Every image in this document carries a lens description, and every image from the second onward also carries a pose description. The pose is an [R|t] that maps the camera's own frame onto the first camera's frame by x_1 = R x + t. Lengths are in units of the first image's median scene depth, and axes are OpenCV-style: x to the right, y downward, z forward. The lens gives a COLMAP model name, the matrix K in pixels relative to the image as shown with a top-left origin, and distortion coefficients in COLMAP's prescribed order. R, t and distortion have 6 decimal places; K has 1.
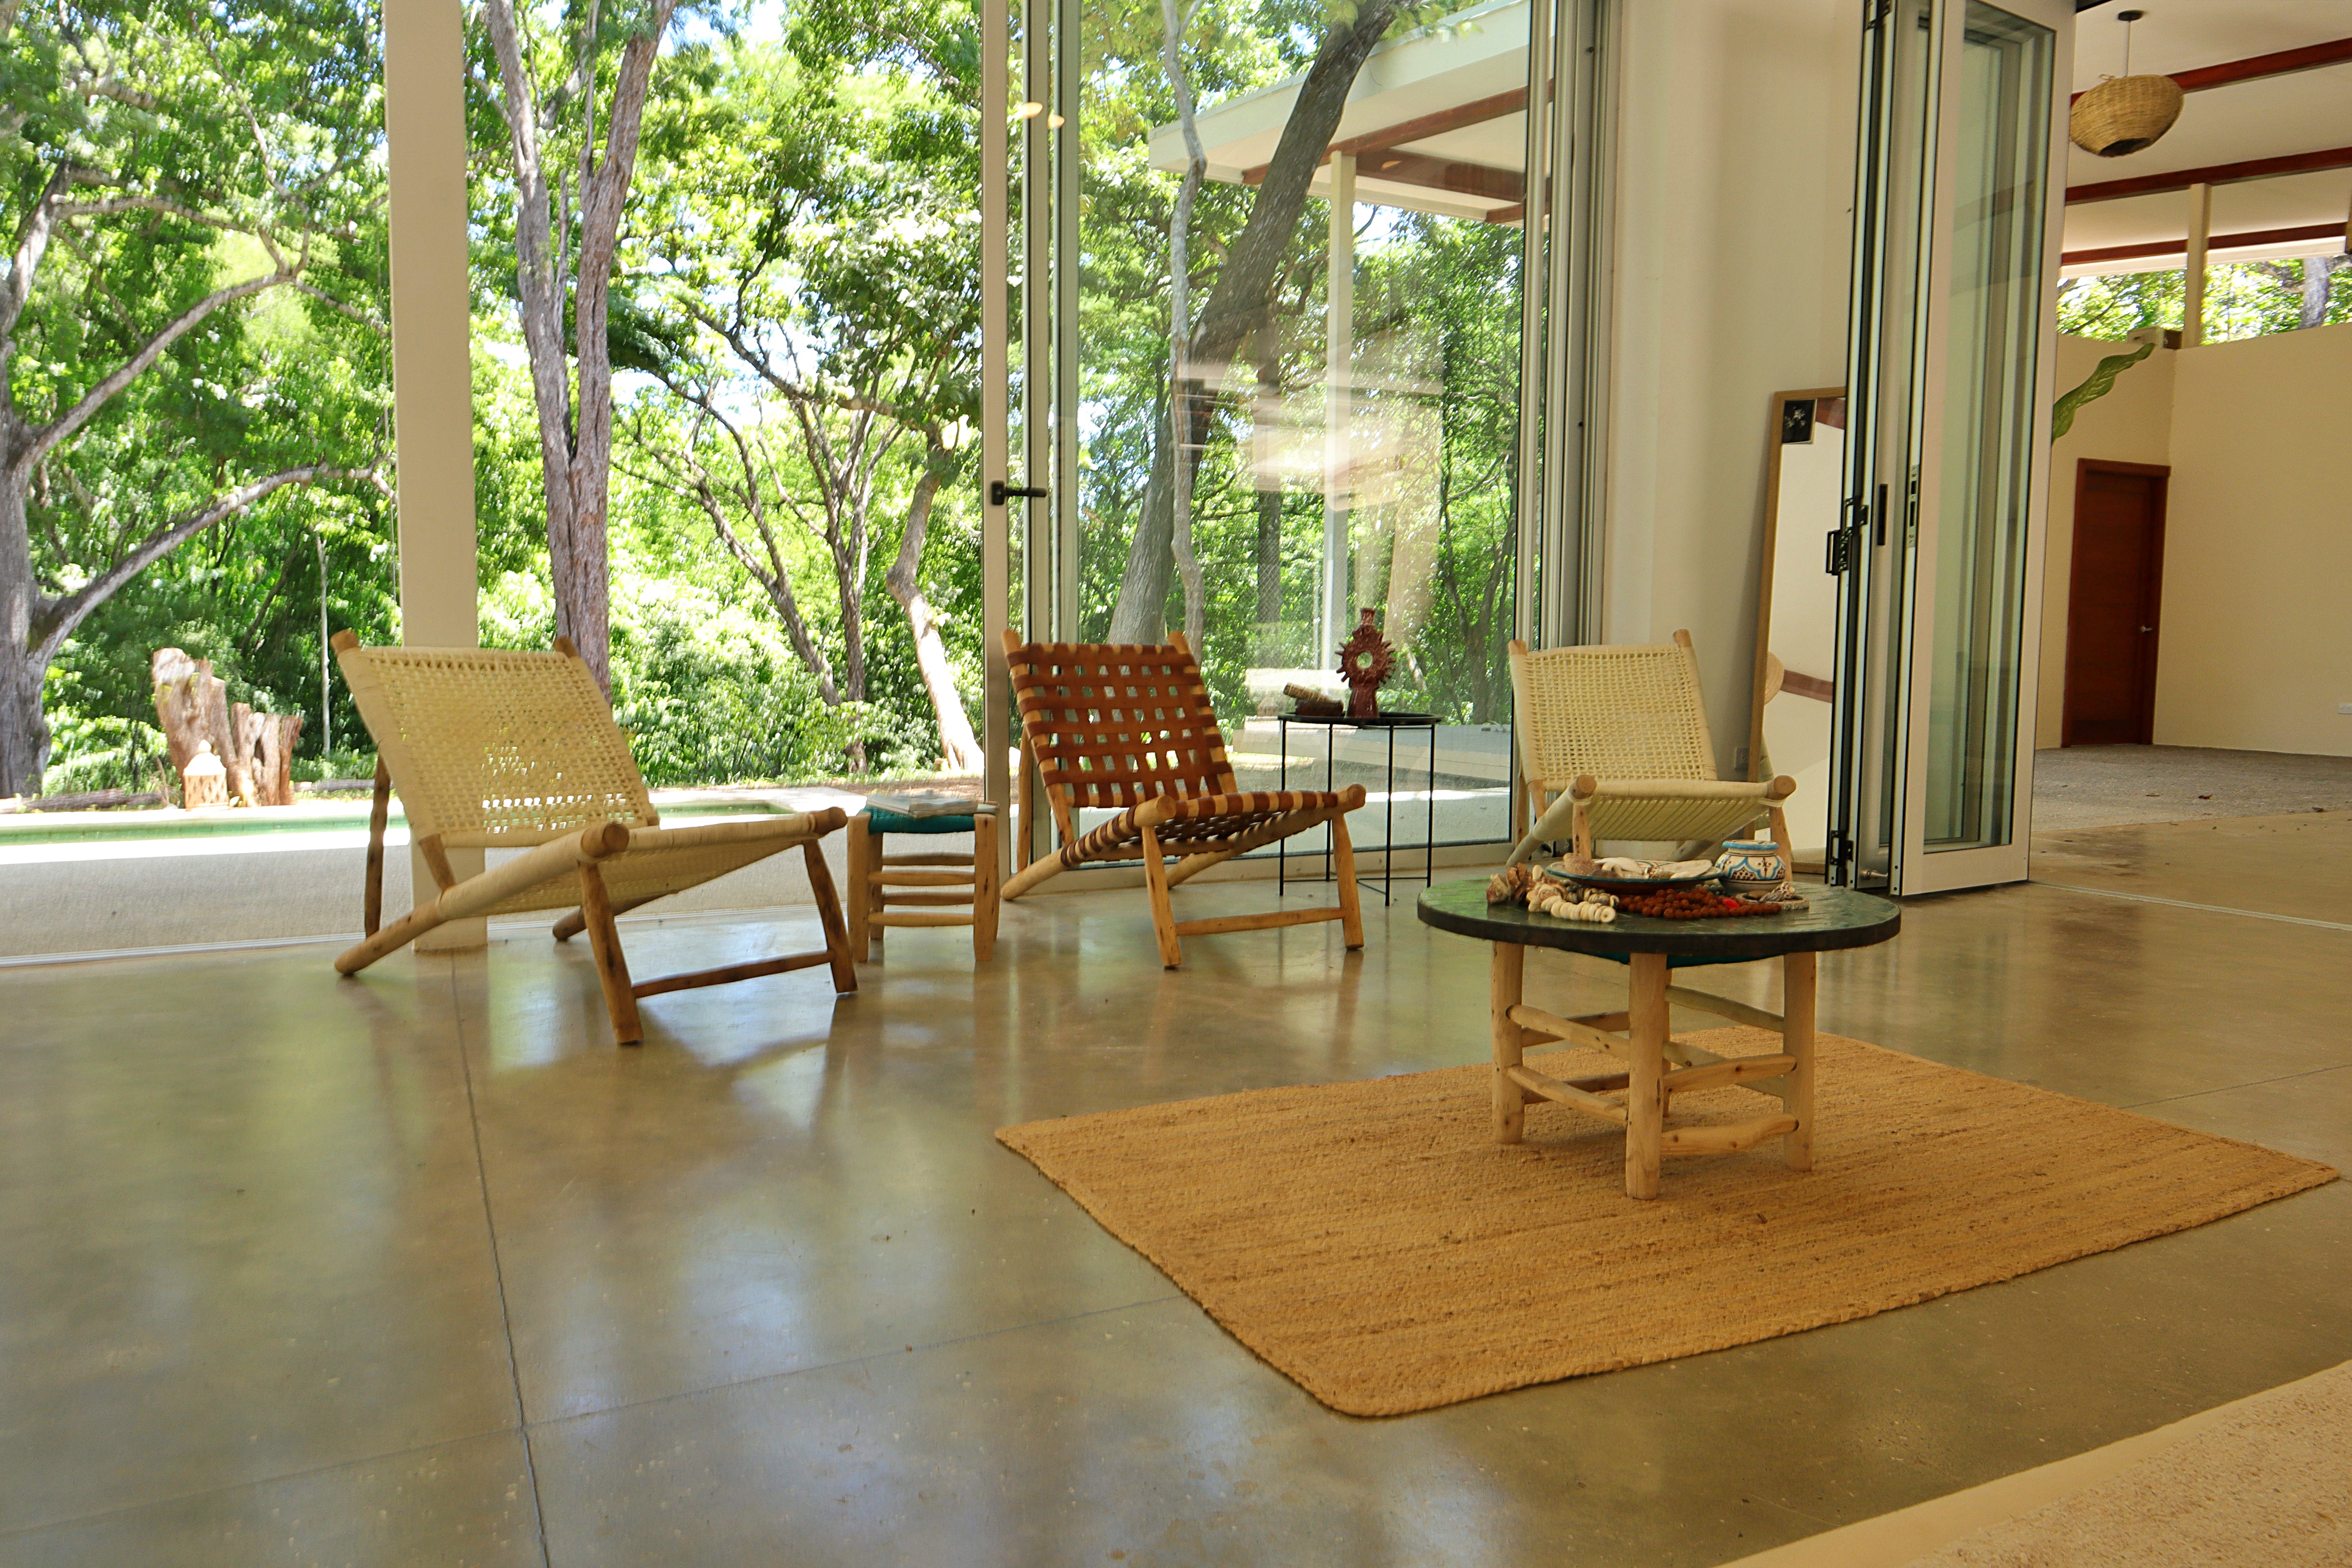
lens RADIAL K [[1604.2, 0, 1162.2], [0, 1604.2, 793.2], [0, 0, 1]] dist [0.002783, -0.001288]
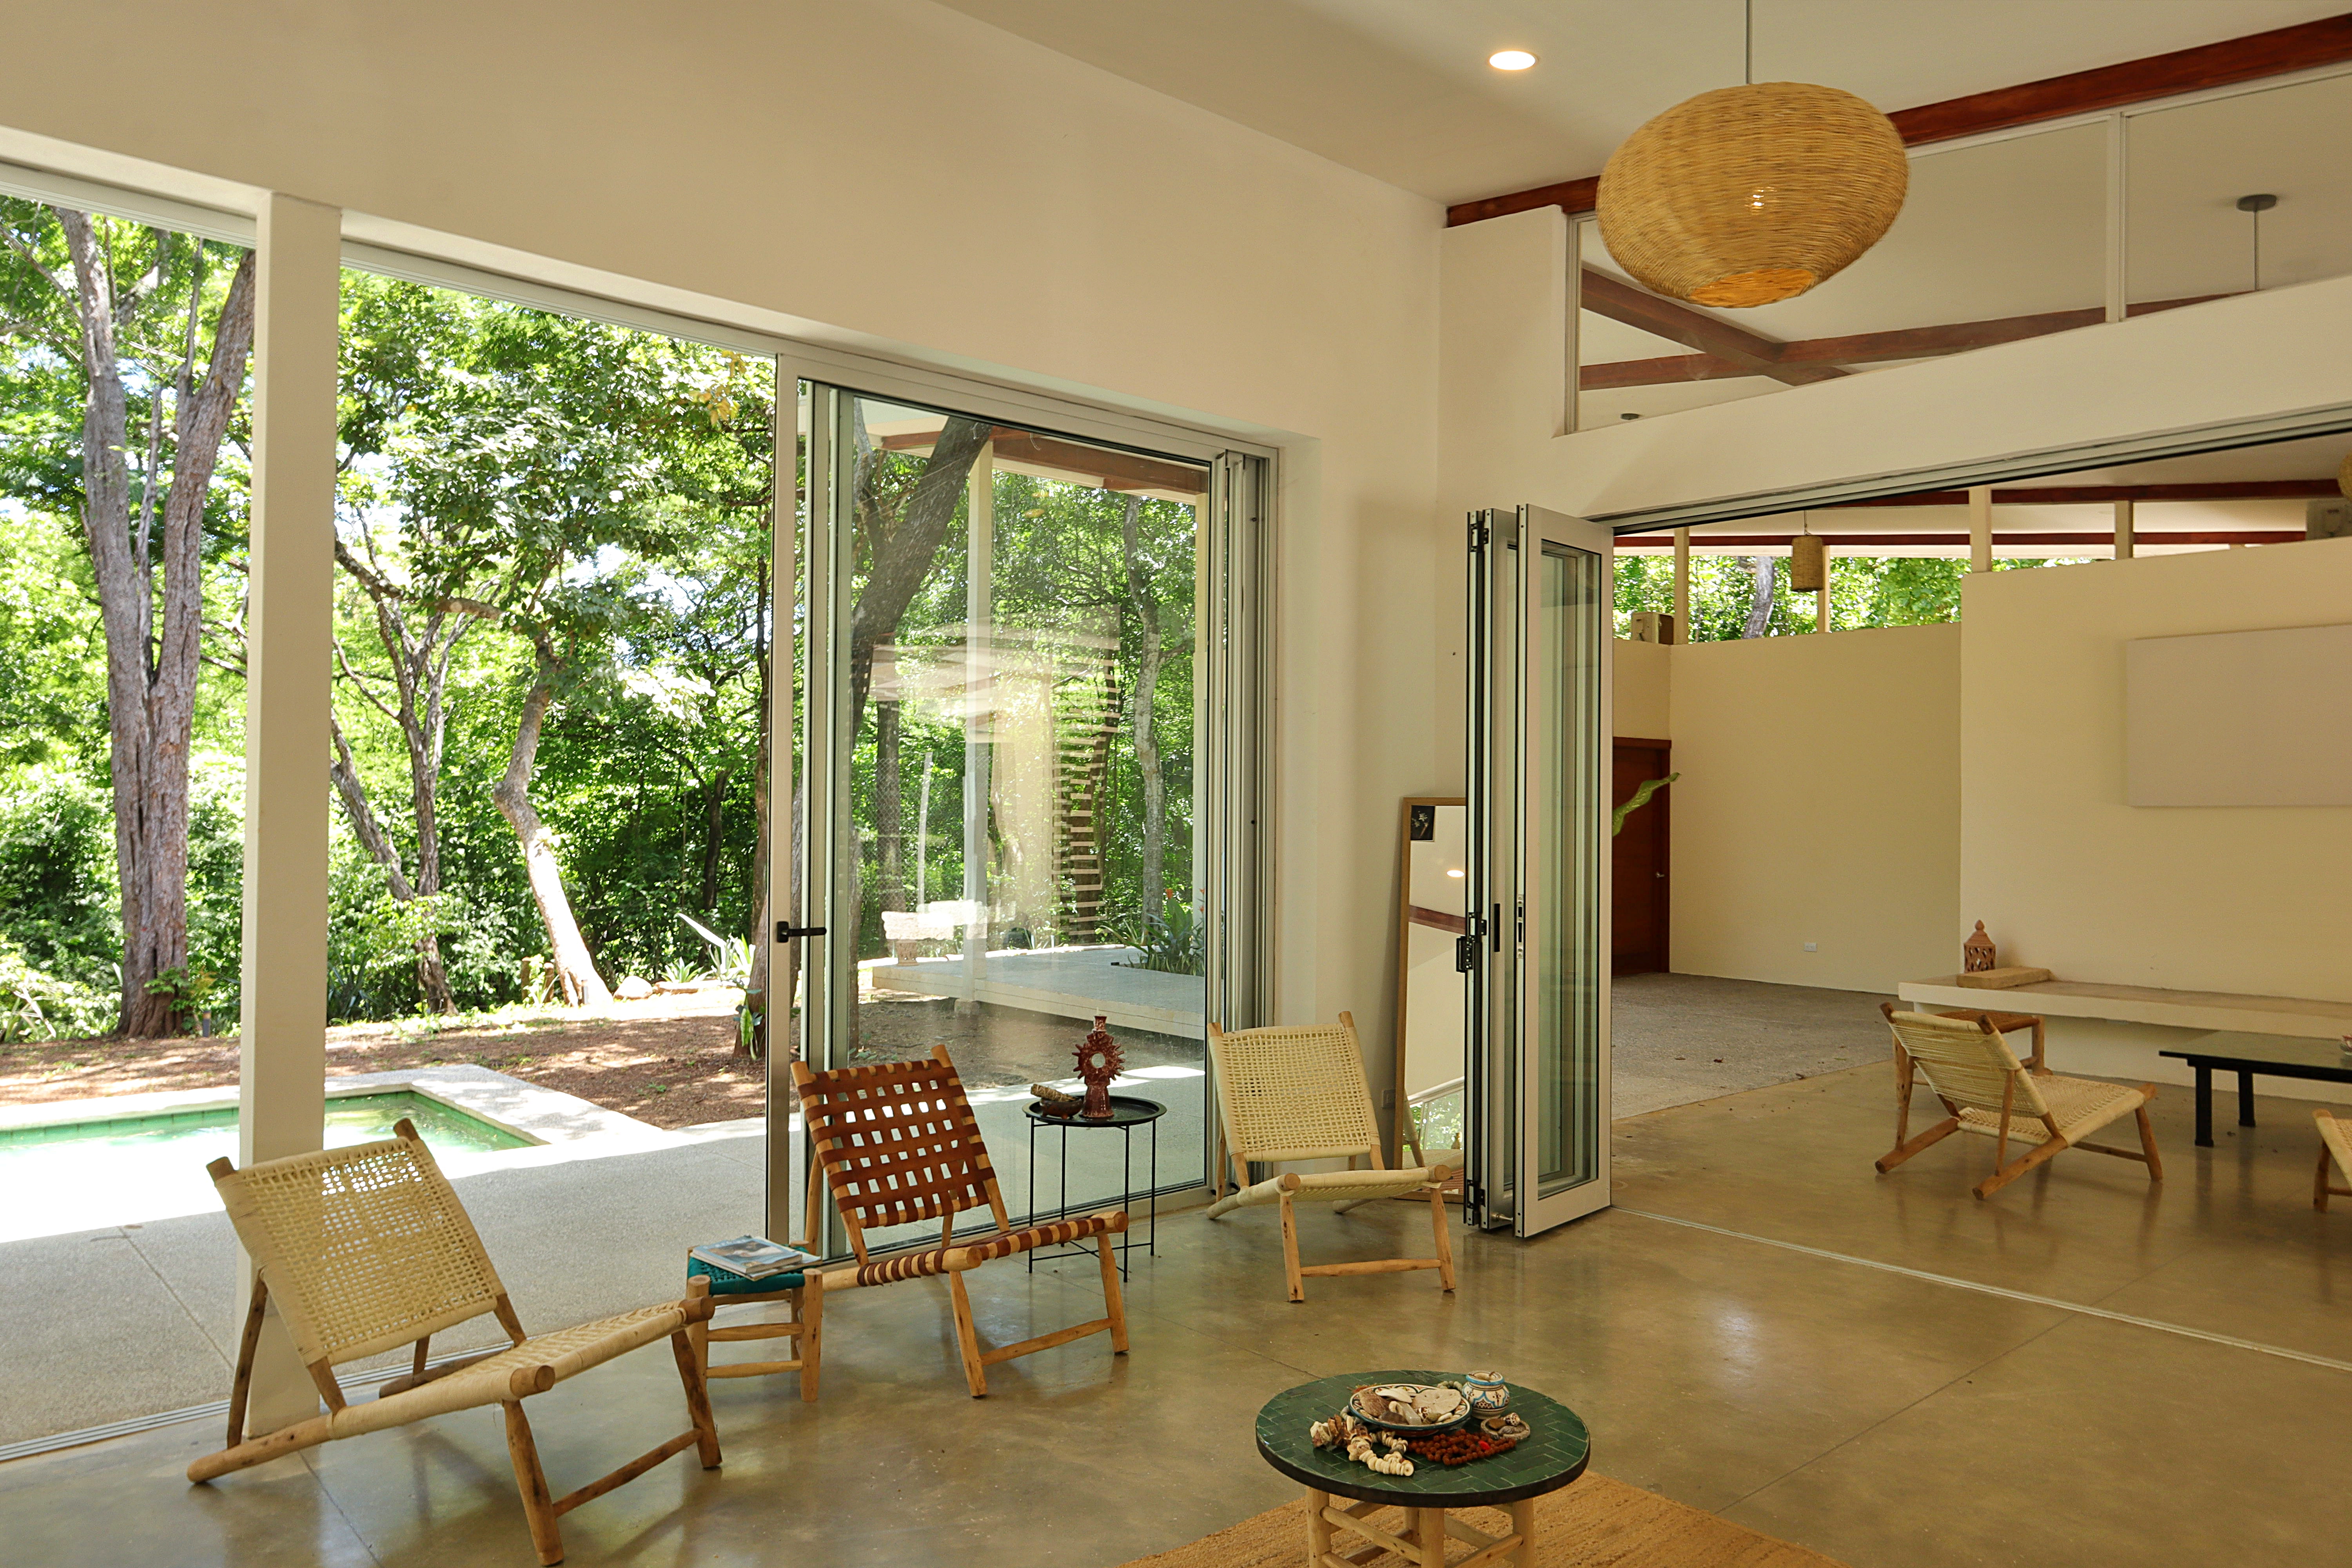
lens RADIAL K [[1601.4, 0, 1175.1], [0, 1601.4, 790.3], [0, 0, 1]] dist [-0.005051, 0.000545]
pose [[0.965692, 0.006261, 0.259615, -0.099938], [0.019719, 0.995055, -0.097344, -0.132313], [-0.258940, 0.099123, 0.960794, -0.125119]]
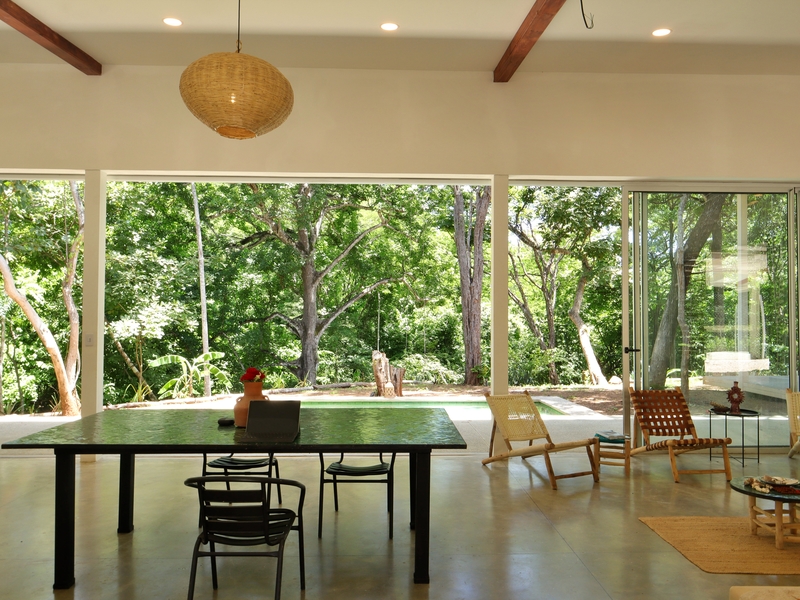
lens RADIAL K [[605.2, 0, 396.0], [0, 605.2, 300.3], [0, 0, 1]] dist [-0.000690, 0.002514]
pose [[0.908753, -0.014042, -0.417097, 0.003344], [-0.035764, 0.993137, -0.111357, -0.094652], [0.415798, 0.116113, 0.902014, -0.458457]]
